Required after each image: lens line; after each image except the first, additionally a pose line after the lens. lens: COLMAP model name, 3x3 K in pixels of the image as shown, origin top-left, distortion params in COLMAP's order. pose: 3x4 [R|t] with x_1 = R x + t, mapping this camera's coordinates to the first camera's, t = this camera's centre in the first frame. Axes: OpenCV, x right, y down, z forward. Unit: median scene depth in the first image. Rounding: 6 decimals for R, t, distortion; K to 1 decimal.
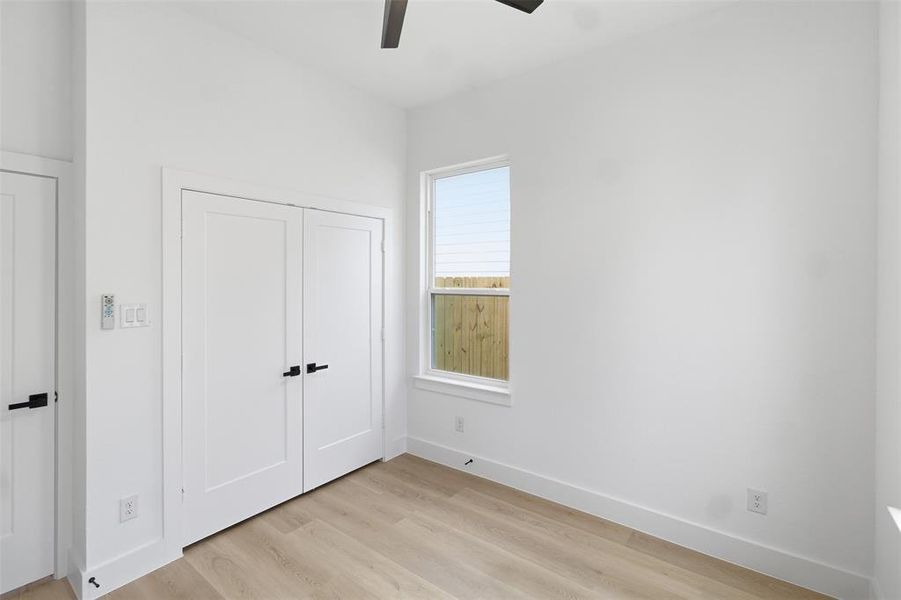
lens RADIAL K [[407.2, 0, 451.4], [0, 407.2, 283.7], [0, 0, 1]] dist [-0.039629, 0.000438]
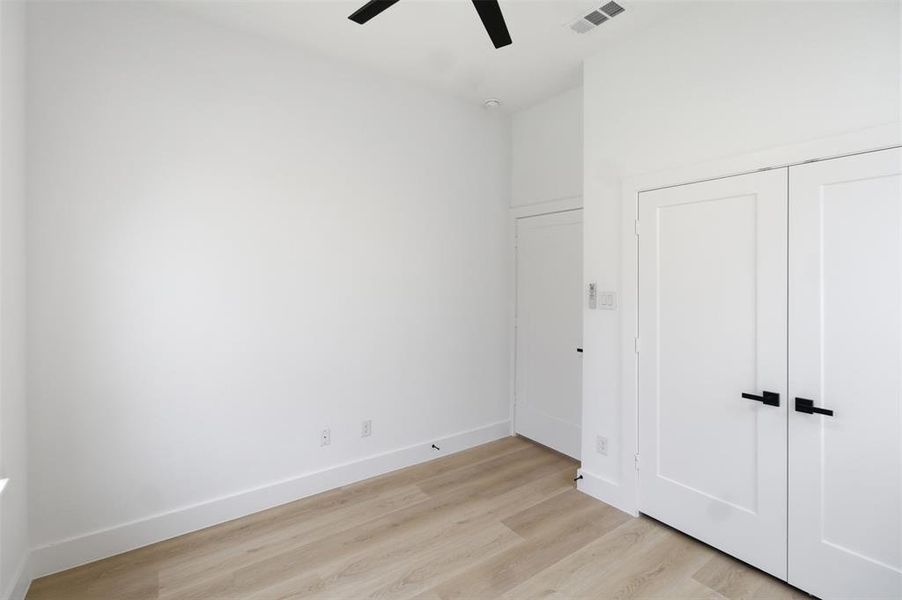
lens RADIAL K [[412.8, 0, 450.6], [0, 412.8, 278.2], [0, 0, 1]] dist [-0.002692, 0.000226]
pose [[-0.300329, 0.017678, -0.953672, 0.583090], [0.000415, 0.999831, 0.018403, -0.015413], [0.953836, 0.005132, -0.300285, 0.820143]]
